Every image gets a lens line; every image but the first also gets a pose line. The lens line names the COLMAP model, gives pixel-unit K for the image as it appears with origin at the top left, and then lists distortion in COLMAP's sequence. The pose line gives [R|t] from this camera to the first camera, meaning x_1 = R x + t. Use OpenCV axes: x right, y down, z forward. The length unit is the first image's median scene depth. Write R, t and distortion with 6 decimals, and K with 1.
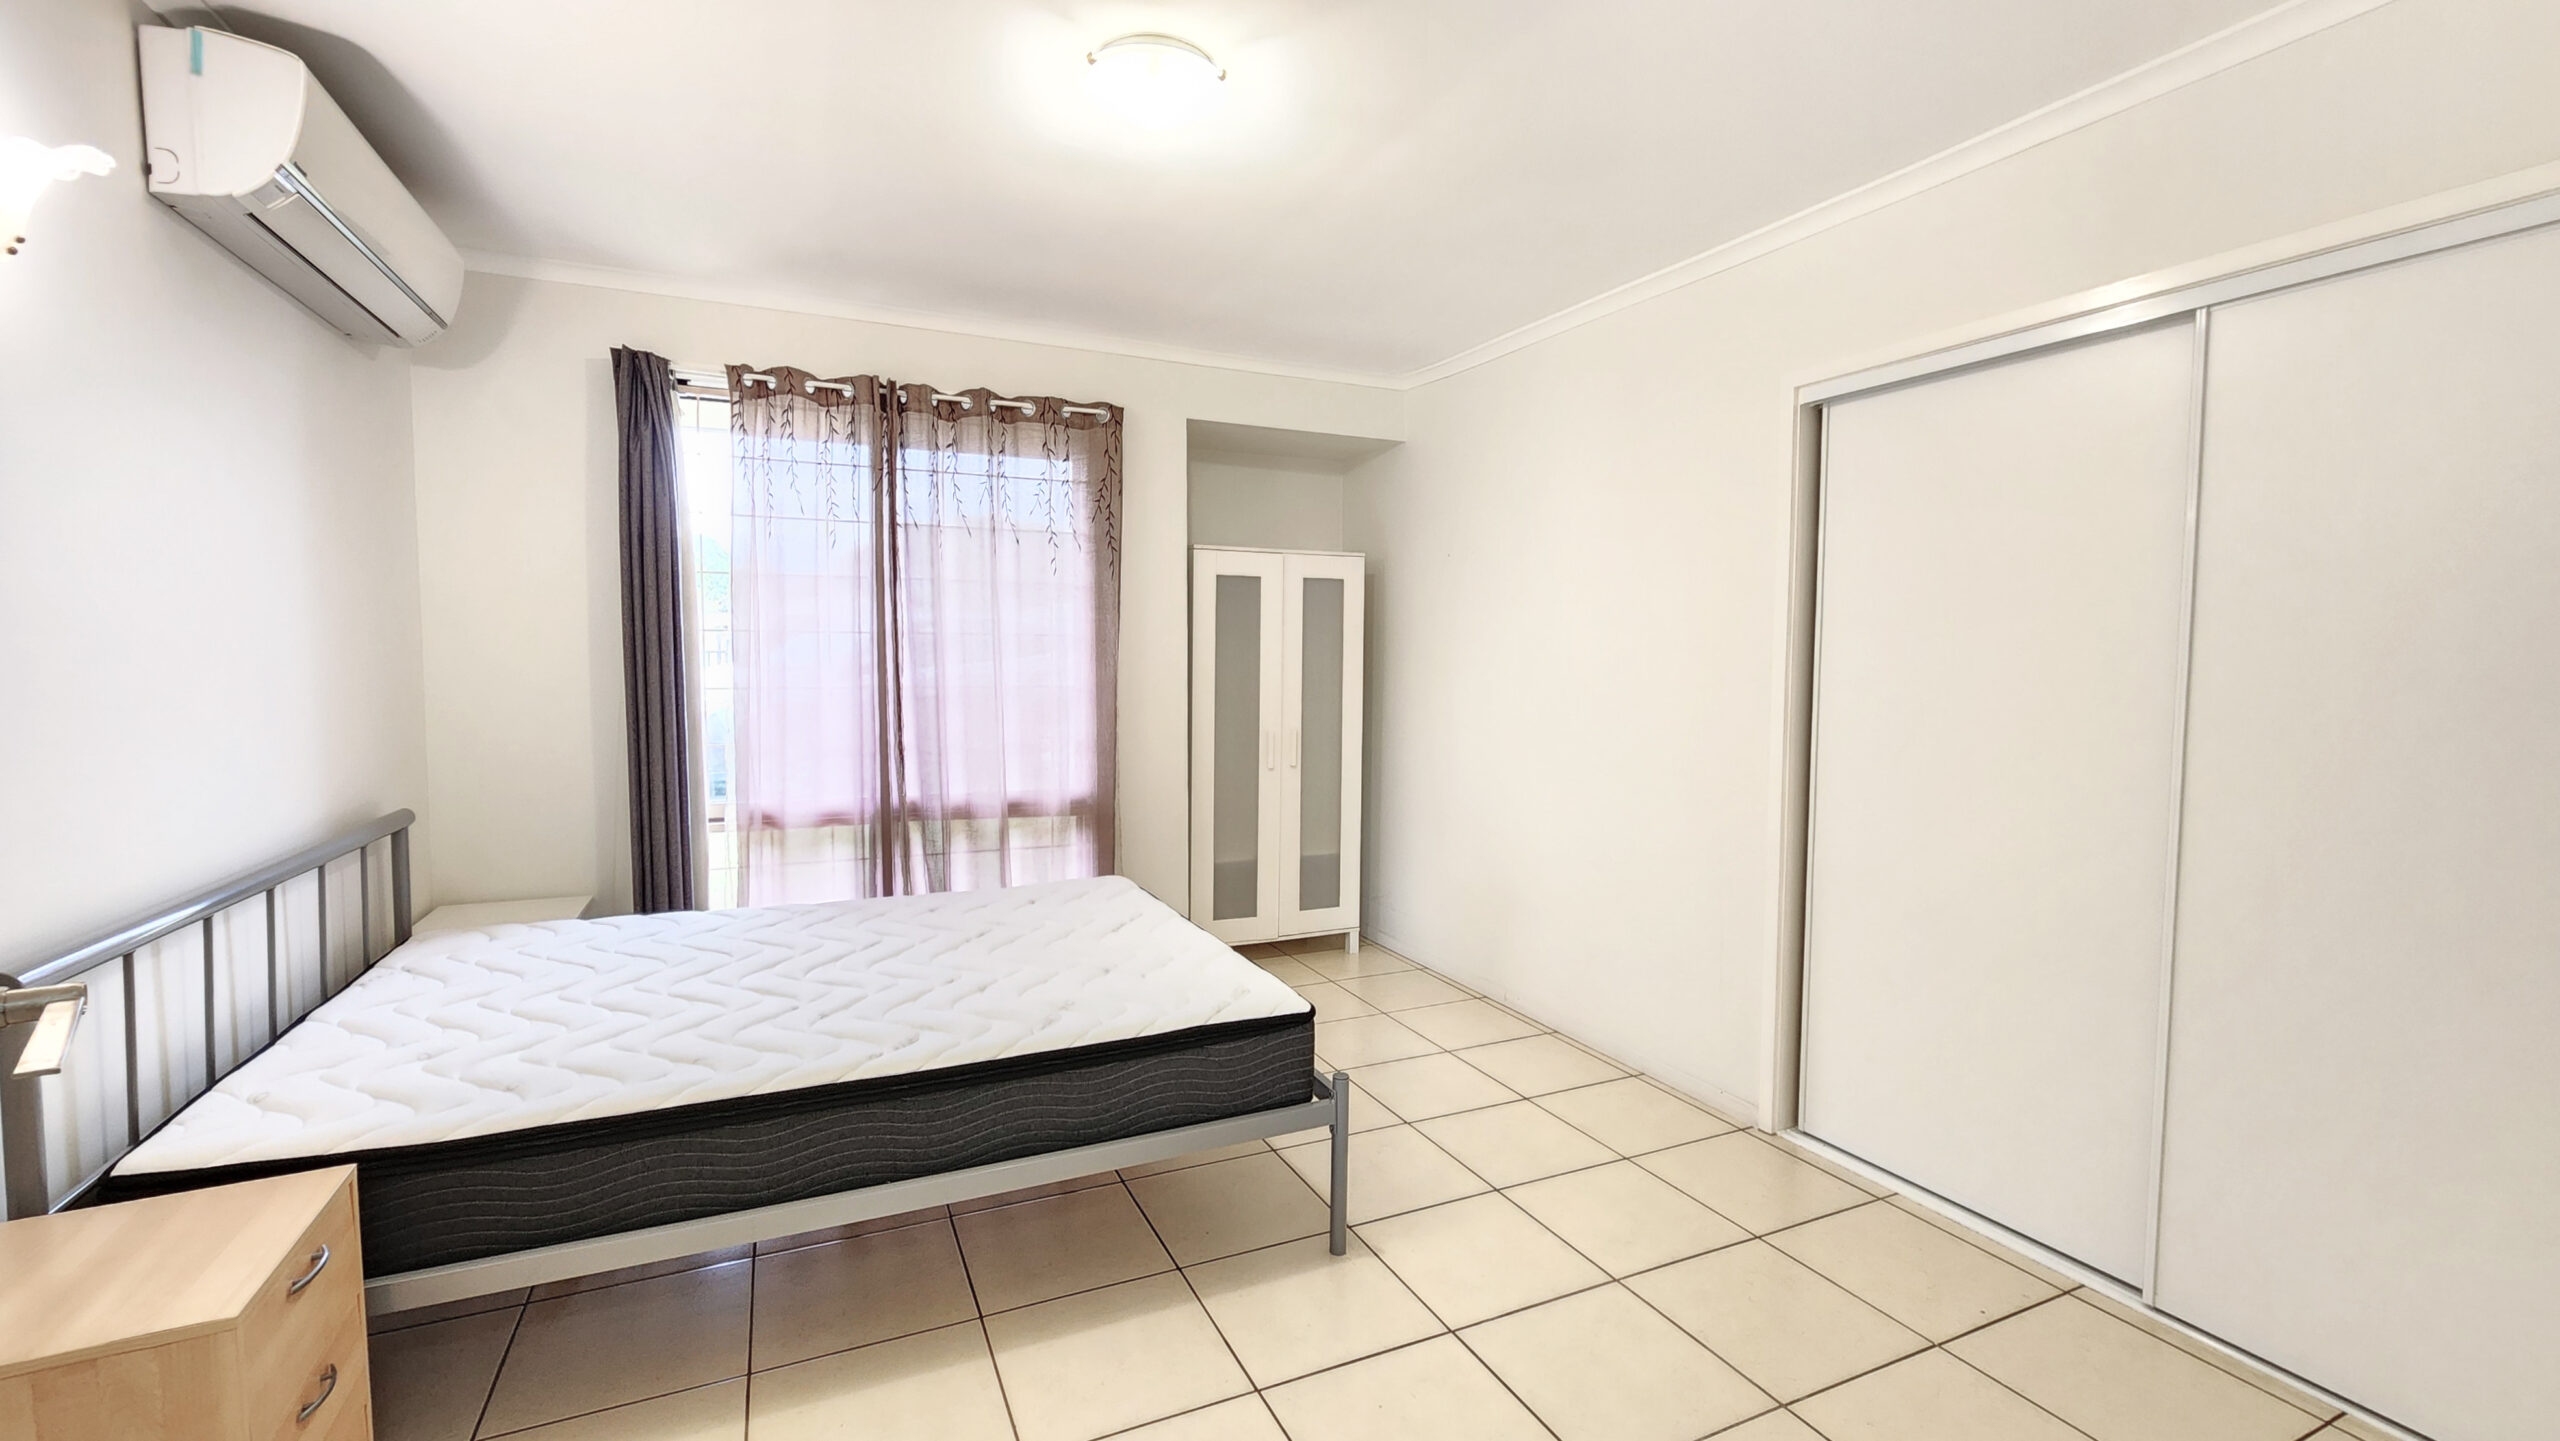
lens RADIAL K [[1060.8, 0, 1257.2], [0, 1060.8, 723.3], [0, 0, 1]] dist [0.001109, 0.000594]
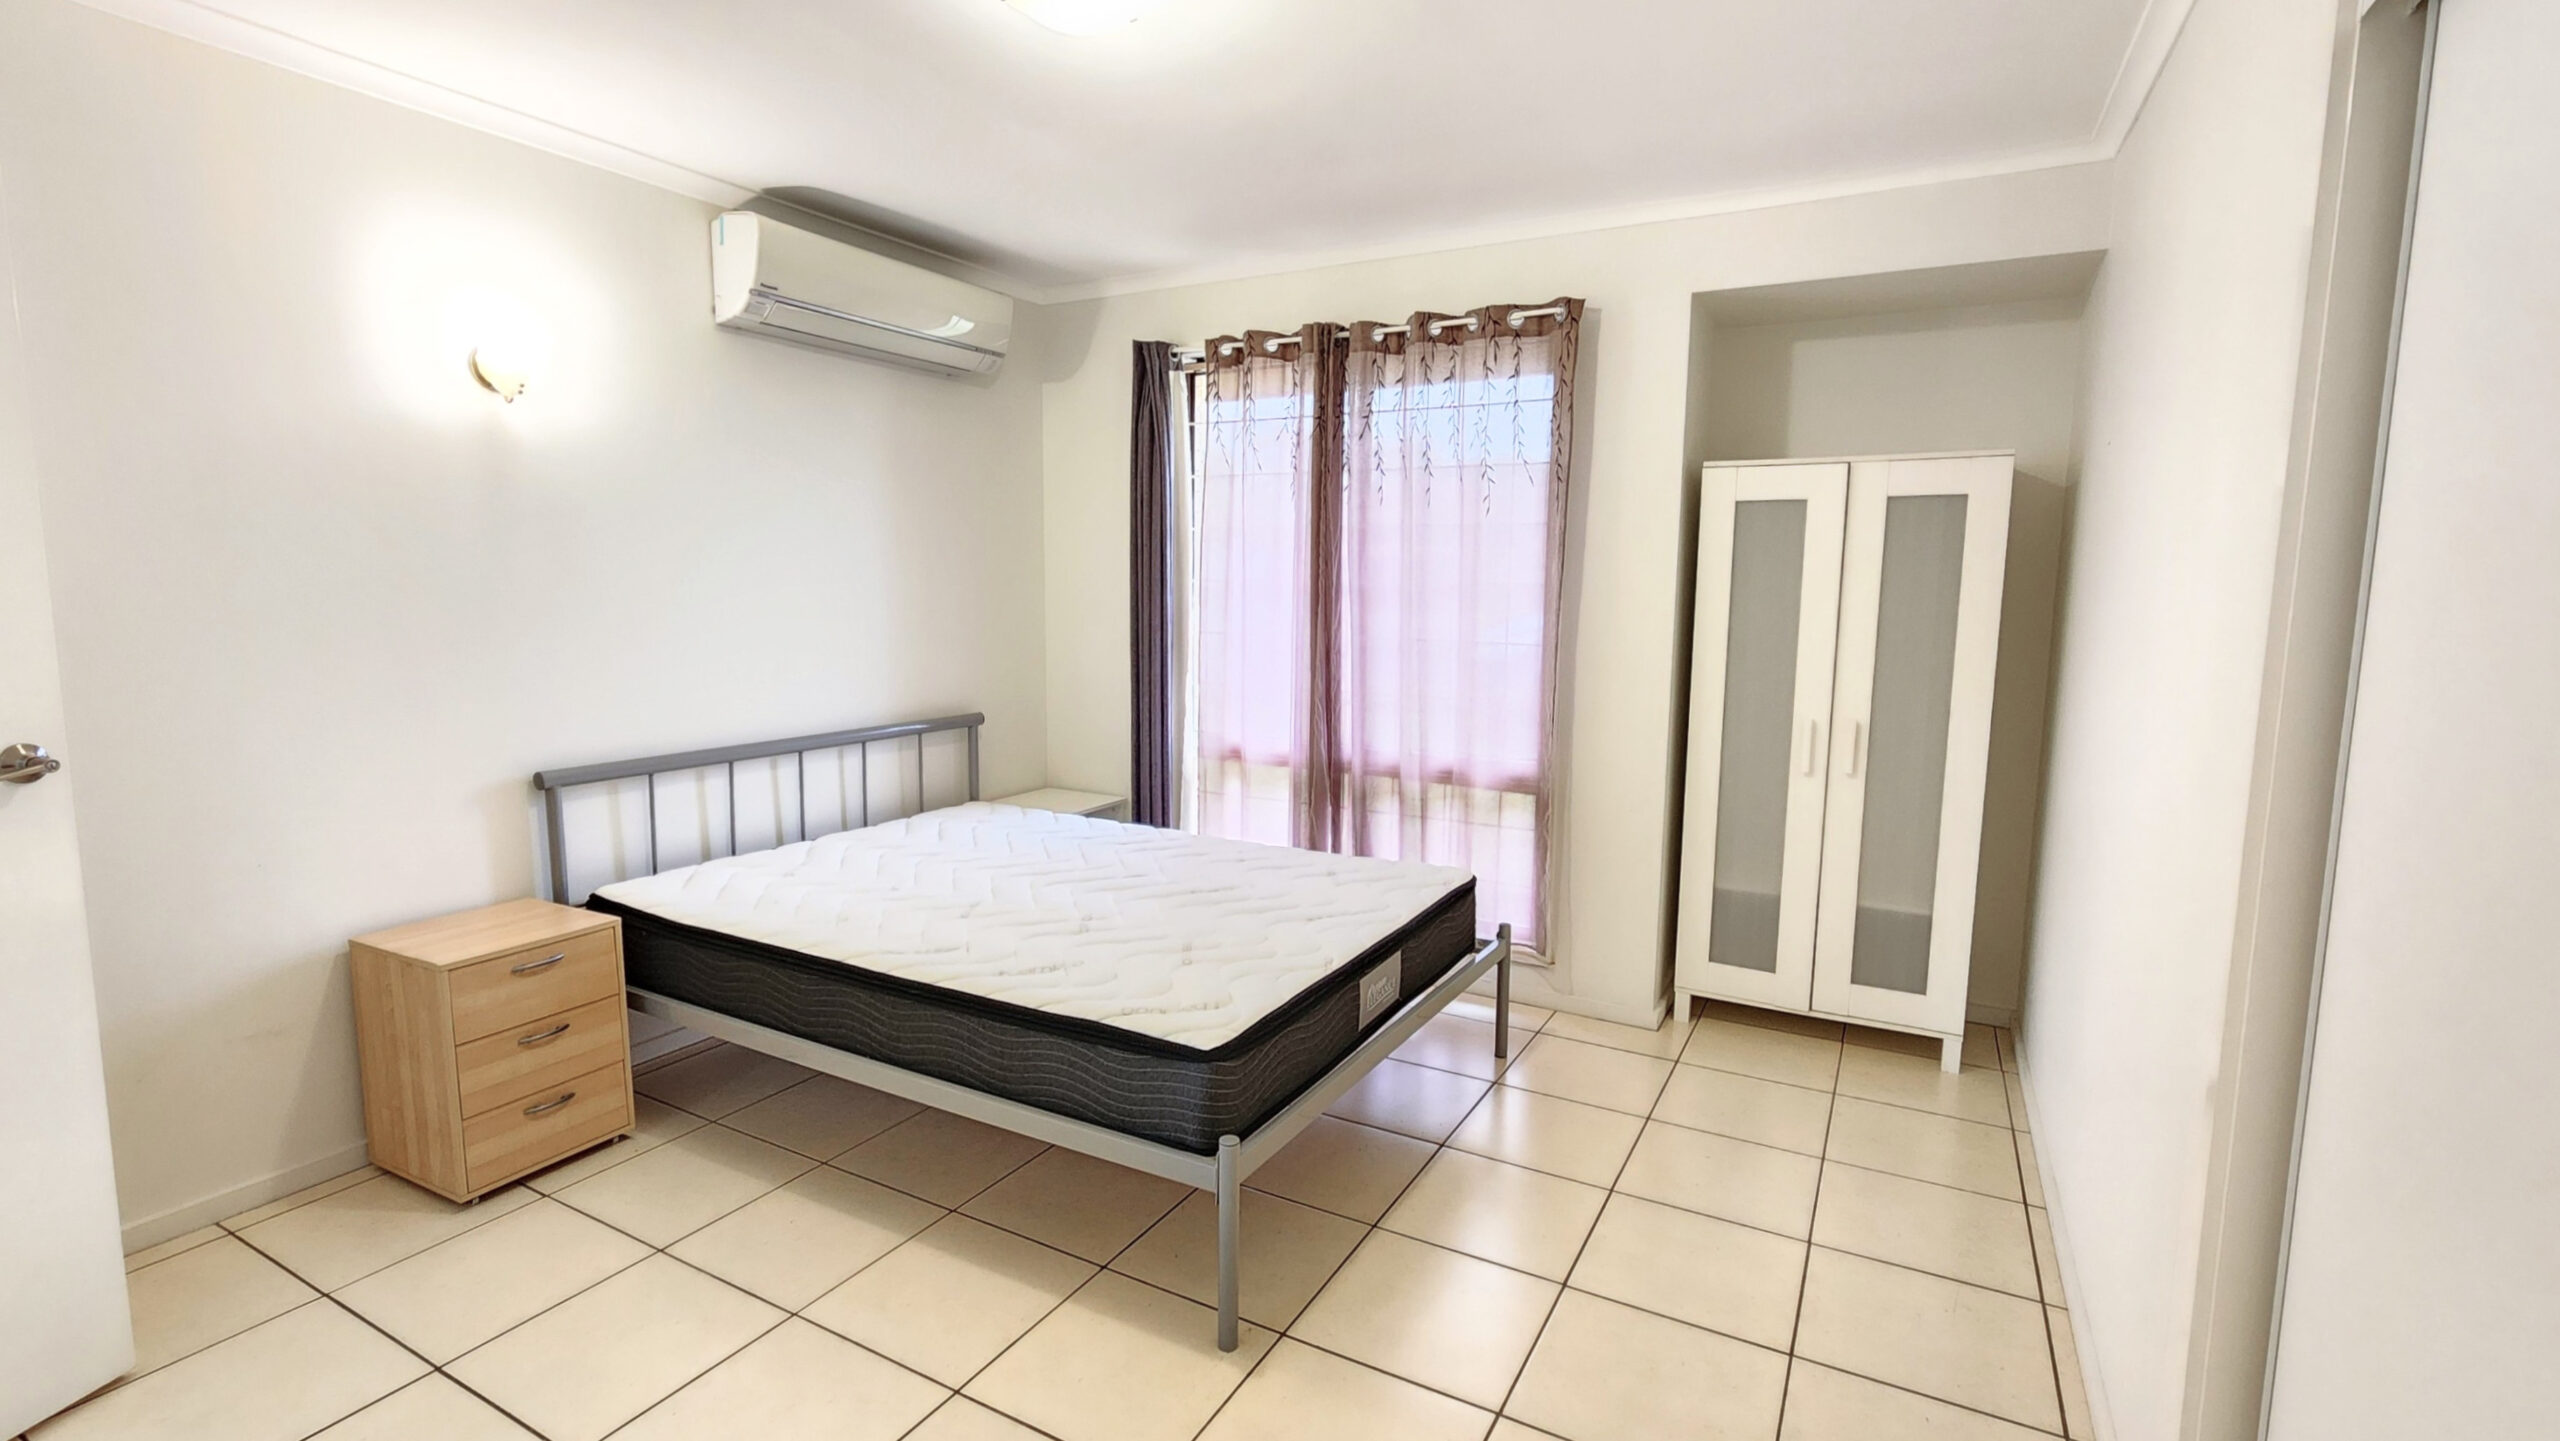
lens RADIAL K [[1127.9, 0, 1281.0], [0, 1127.9, 725.9], [0, 0, 1]] dist [0.003412, 0.000141]
pose [[0.597626, 0.103092, -0.795120, 0.462155], [-0.057869, 0.994659, 0.085468, -0.037489], [0.799684, -0.005065, 0.600400, 0.312964]]
